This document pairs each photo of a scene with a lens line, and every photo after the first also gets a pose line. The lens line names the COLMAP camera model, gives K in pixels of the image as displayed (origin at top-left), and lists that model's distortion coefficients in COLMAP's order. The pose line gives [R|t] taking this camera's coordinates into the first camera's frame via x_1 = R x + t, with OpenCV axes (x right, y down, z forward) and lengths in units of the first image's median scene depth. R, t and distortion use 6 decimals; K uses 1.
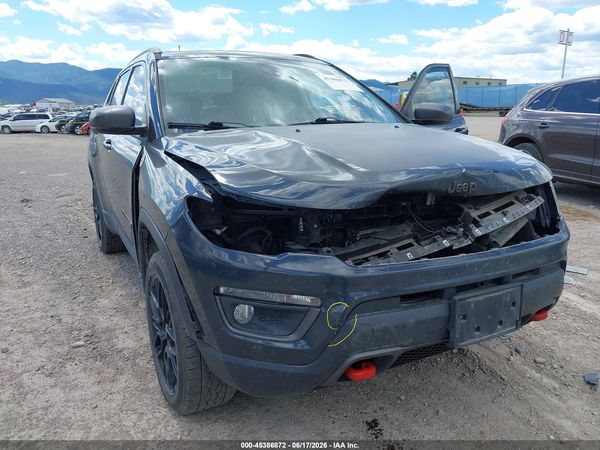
lens RADIAL K [[492.5, 0, 300.0], [0, 492.5, 225.0], [0, 0, 1]] dist [-0.003680, 0.003871]
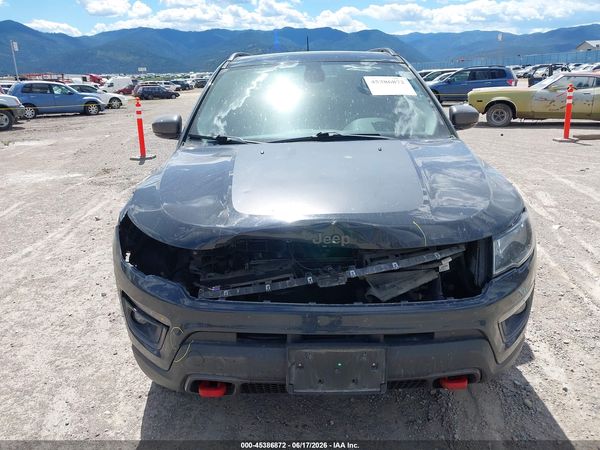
lens RADIAL K [[492.5, 0, 300.0], [0, 492.5, 225.0], [0, 0, 1]] dist [-0.003680, 0.003871]
pose [[0.873360, 0.132537, -0.468695, 0.601476], [-0.093862, 0.990027, 0.105059, -0.158781], [0.477945, -0.047762, 0.877090, 0.106144]]
